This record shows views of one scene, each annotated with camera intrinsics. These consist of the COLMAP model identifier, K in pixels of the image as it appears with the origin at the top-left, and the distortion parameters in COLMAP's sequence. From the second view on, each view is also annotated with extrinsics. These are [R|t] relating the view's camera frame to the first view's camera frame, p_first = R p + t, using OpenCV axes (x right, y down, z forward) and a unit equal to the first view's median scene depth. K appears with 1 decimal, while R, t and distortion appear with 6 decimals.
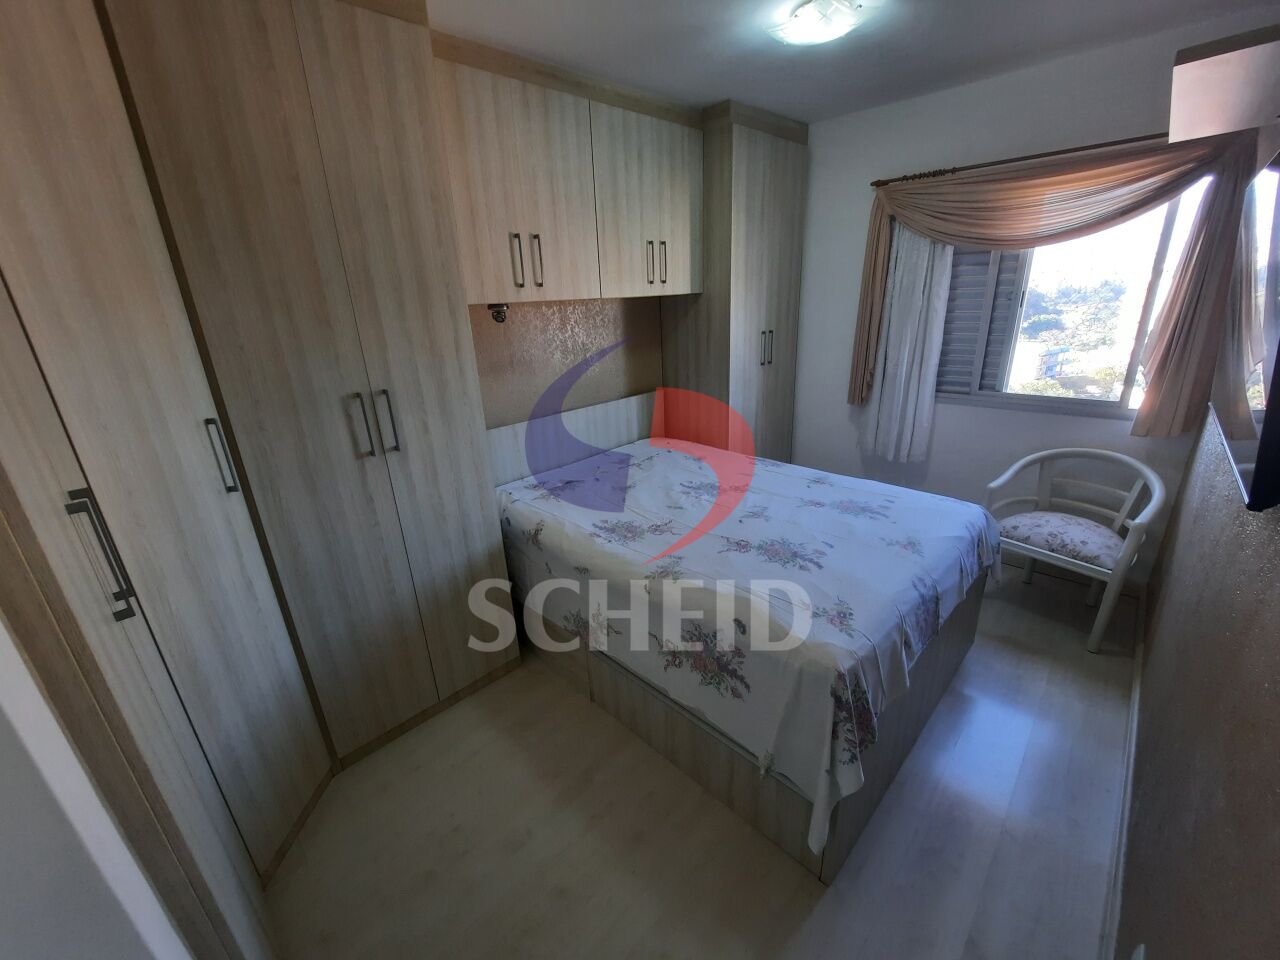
lens RADIAL K [[509.2, 0, 636.4], [0, 509.2, 475.7], [0, 0, 1]] dist [-0.014229, -0.000249]
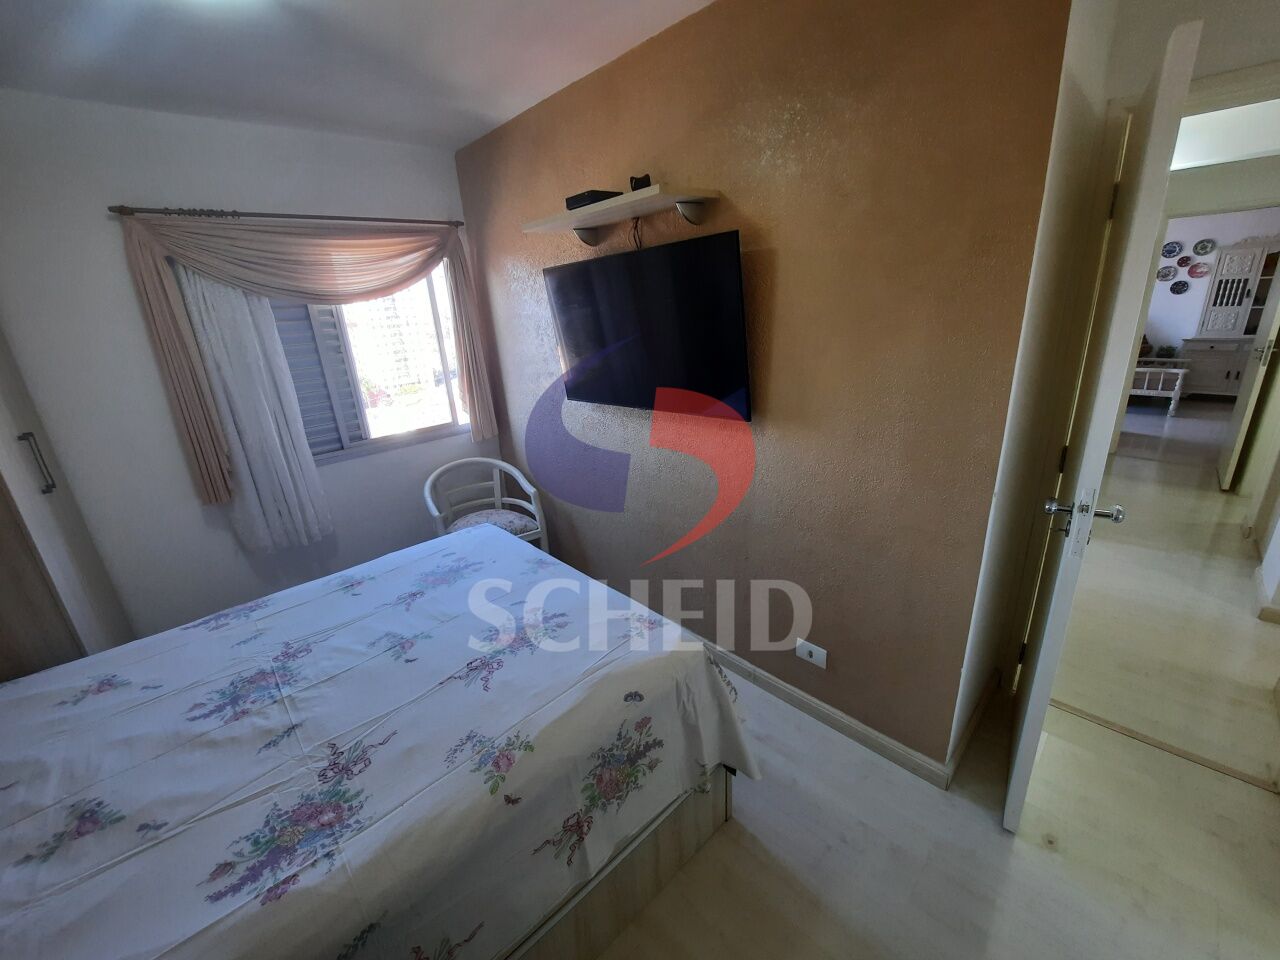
lens RADIAL K [[509.2, 0, 633.3], [0, 509.2, 478.9], [0, 0, 1]] dist [-0.014229, -0.000249]
pose [[0.042552, -0.277834, 0.959686, -0.317920], [0.391820, 0.888247, 0.239779, -0.149174], [-0.919057, 0.365821, 0.146658, 0.436991]]
